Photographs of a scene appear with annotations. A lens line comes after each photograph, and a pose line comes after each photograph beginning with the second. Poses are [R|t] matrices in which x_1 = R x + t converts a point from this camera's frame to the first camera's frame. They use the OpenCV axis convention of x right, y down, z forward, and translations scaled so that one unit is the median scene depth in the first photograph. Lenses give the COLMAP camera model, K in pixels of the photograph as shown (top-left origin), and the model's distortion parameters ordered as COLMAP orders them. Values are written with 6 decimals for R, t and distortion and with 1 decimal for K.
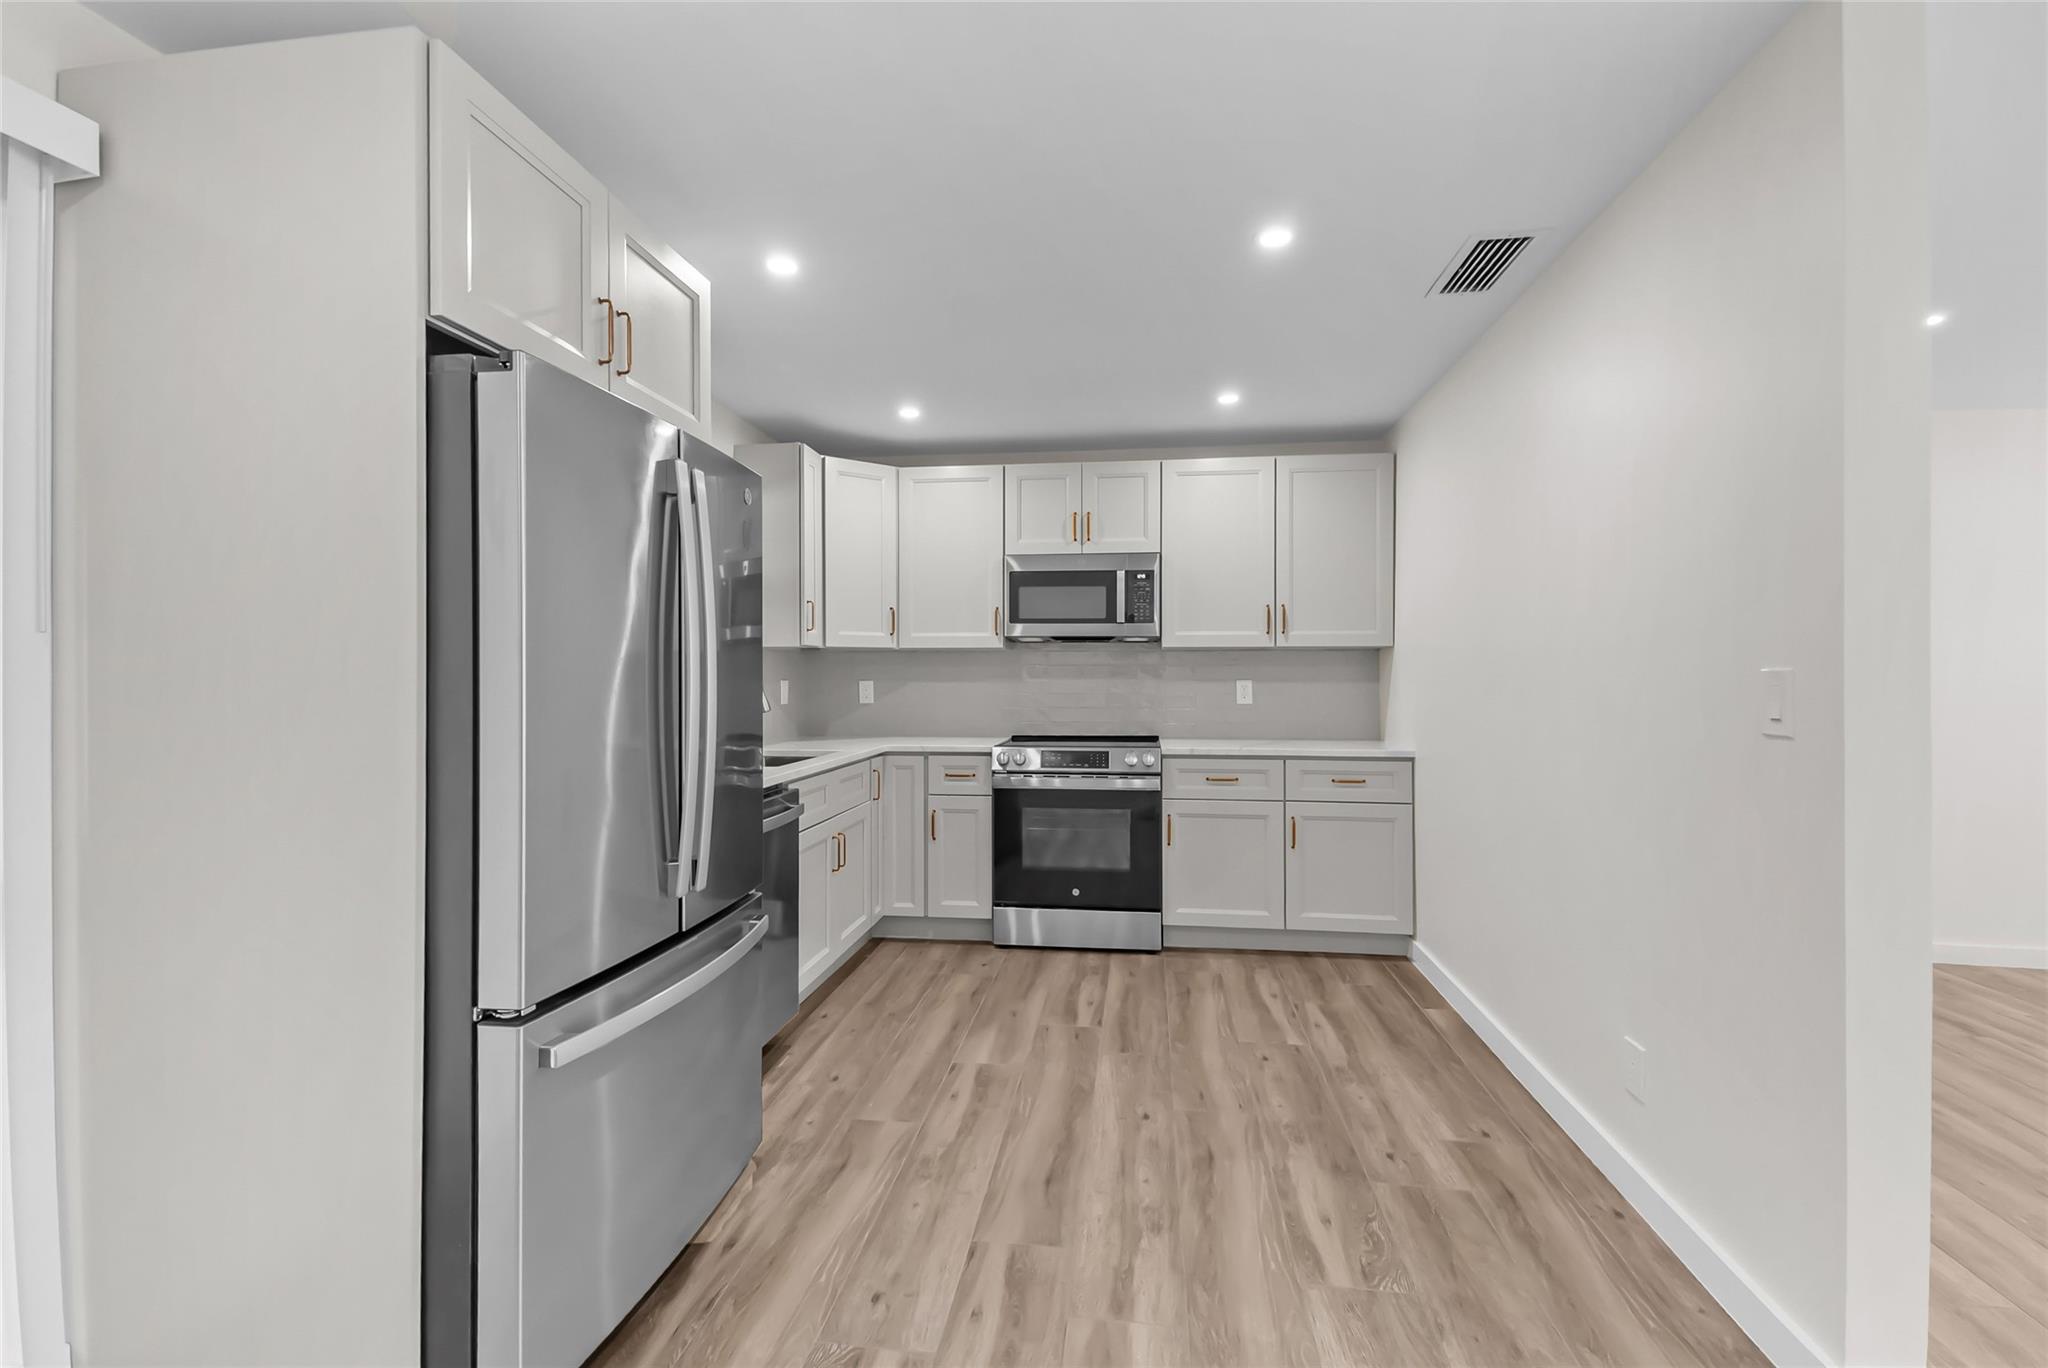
lens RADIAL K [[900.0, 0, 1016.9], [0, 900.0, 692.4], [0, 0, 1]] dist [0.035948, -0.016300]
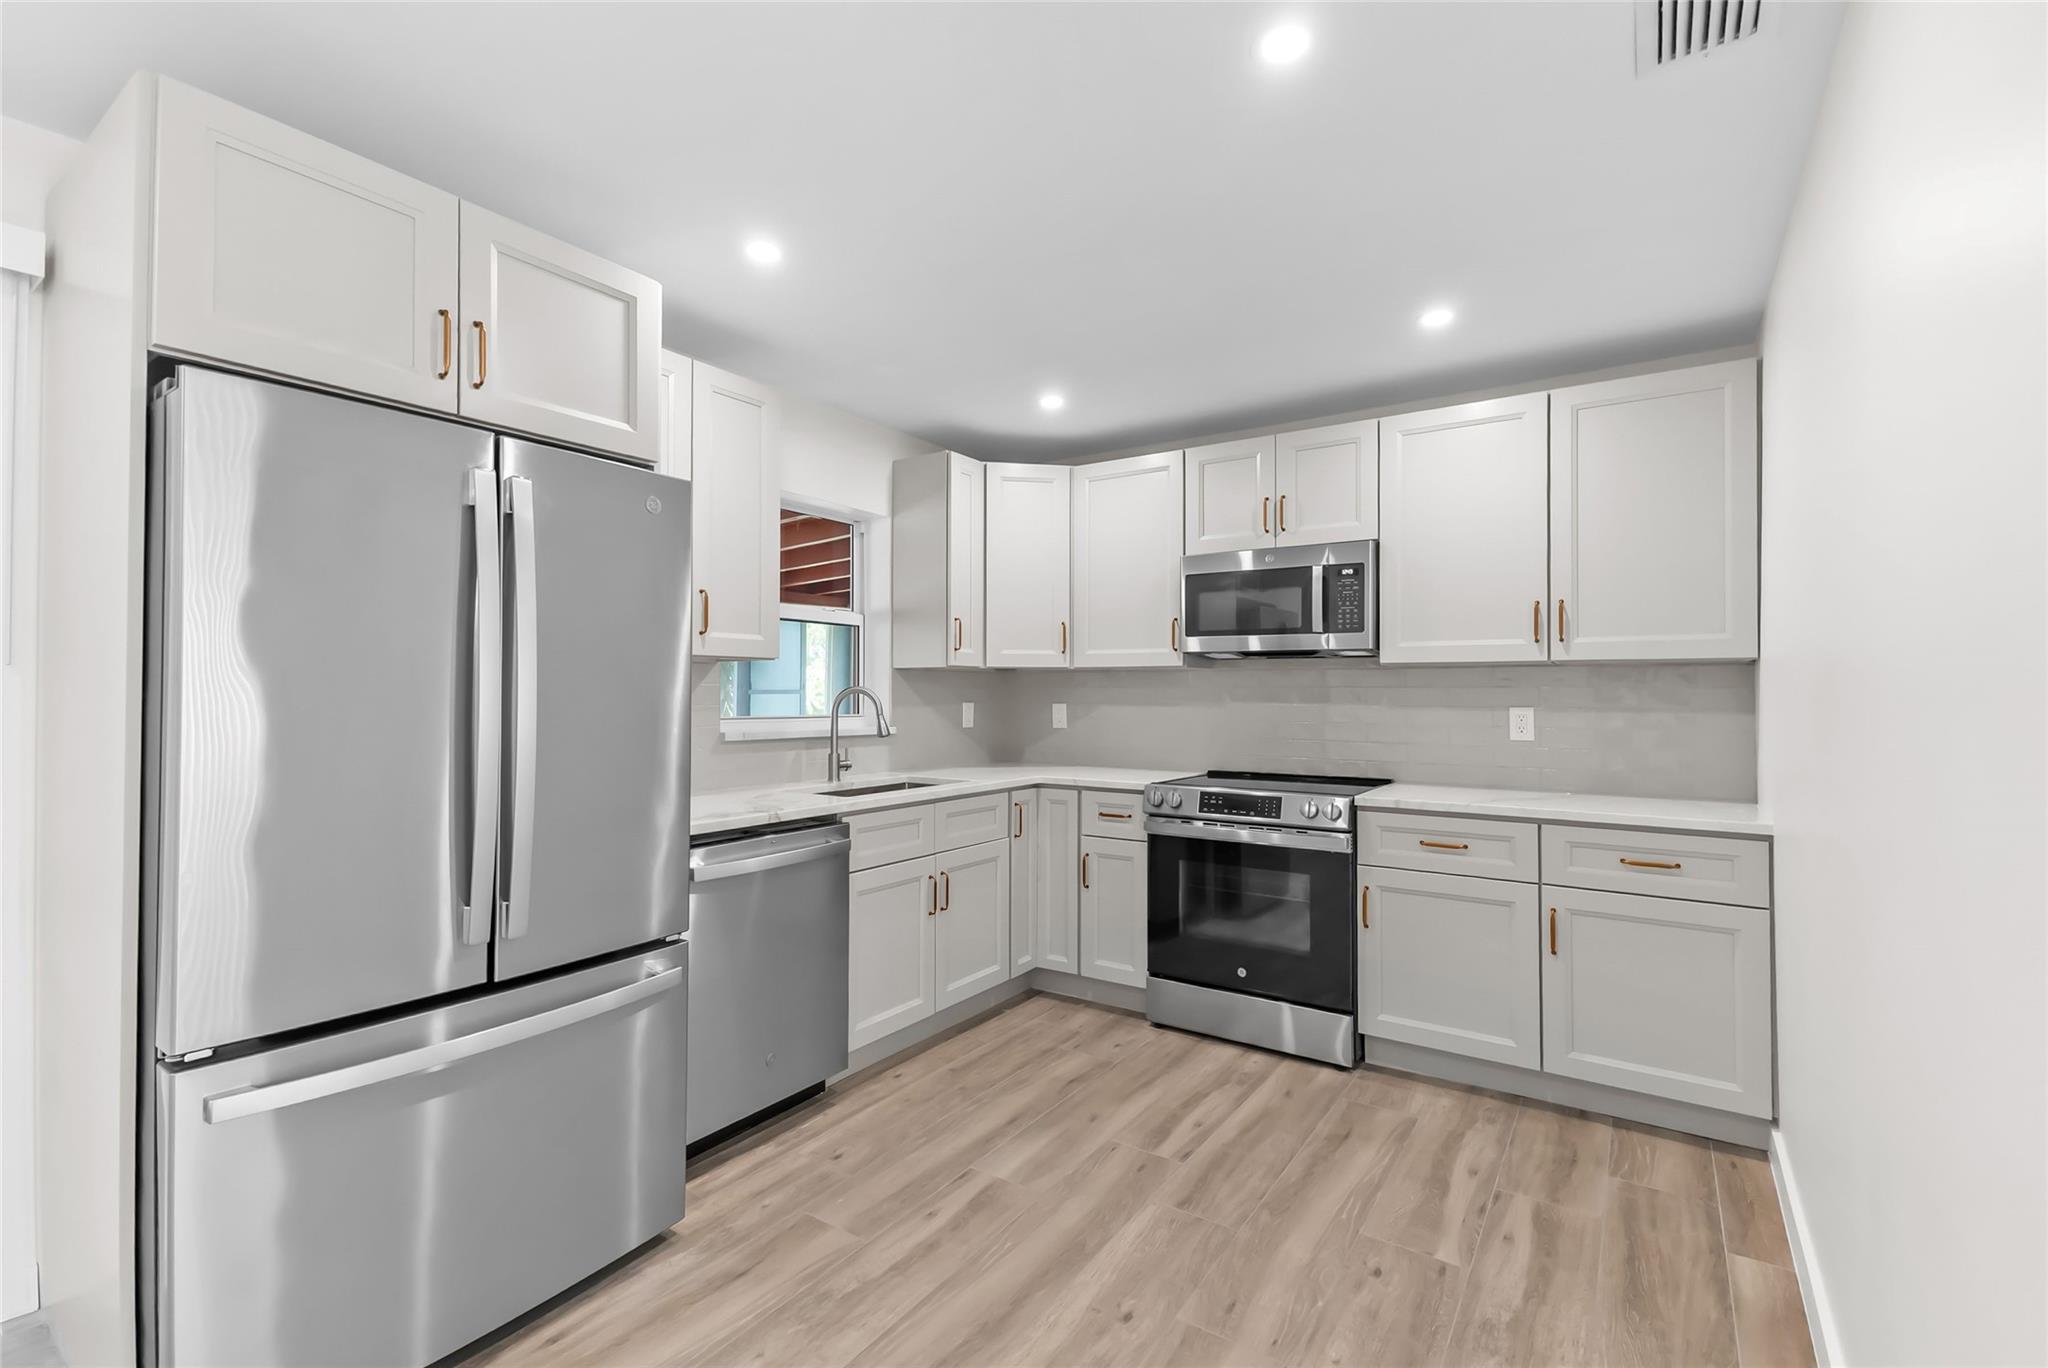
lens RADIAL K [[900.0, 0, 1016.9], [0, 900.0, 692.4], [0, 0, 1]] dist [0.035948, -0.016300]
pose [[0.894539, 0.002079, -0.446985, 0.244541], [-0.011263, 0.999776, -0.017891, -0.008817], [0.446848, 0.021039, 0.894363, 0.192375]]
